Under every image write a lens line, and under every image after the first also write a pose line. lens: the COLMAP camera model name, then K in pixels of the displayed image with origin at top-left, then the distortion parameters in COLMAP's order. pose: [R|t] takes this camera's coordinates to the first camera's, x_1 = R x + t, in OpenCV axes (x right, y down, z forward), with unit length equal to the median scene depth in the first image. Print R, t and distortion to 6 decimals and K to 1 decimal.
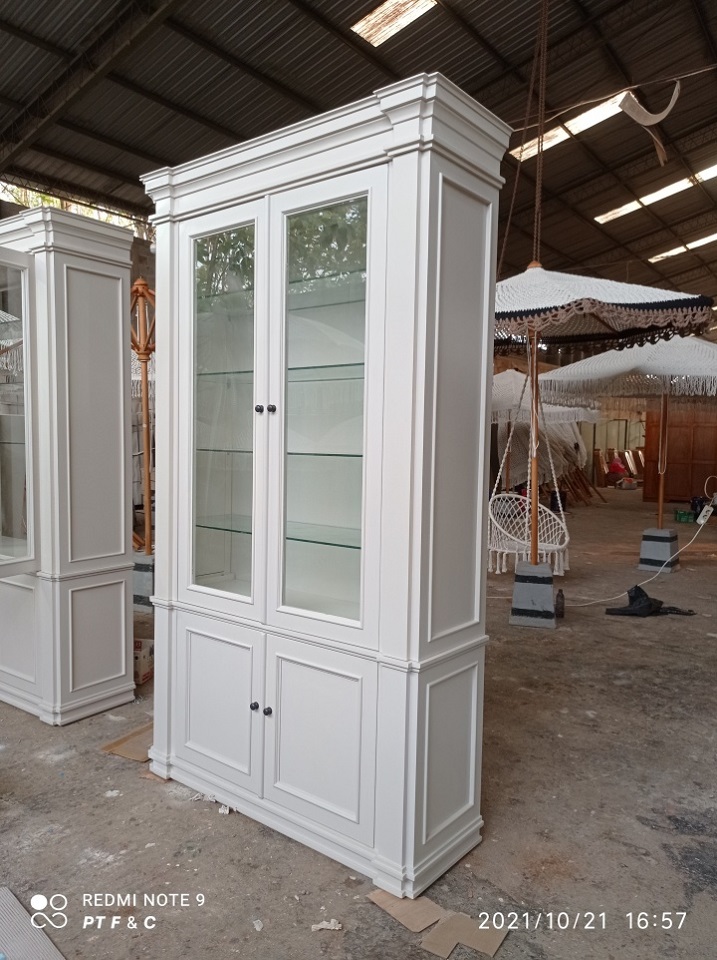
lens RADIAL K [[713.0, 0, 355.0], [0, 713.0, 480.3], [0, 0, 1]] dist [0.021170, -0.015505]
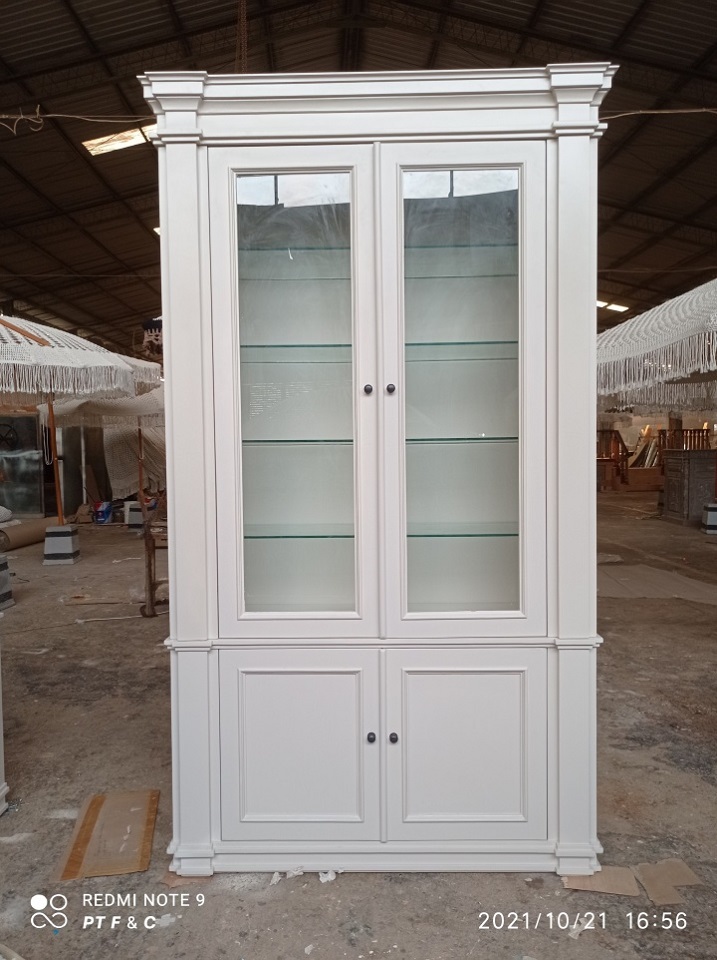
lens RADIAL K [[713.0, 0, 356.4], [0, 713.0, 480.7], [0, 0, 1]] dist [0.021170, -0.015505]
pose [[0.789879, -0.051543, 0.611092, -0.667120], [0.060254, 0.998163, 0.006308, 0.003664], [-0.610295, 0.031839, 0.791534, 0.329676]]
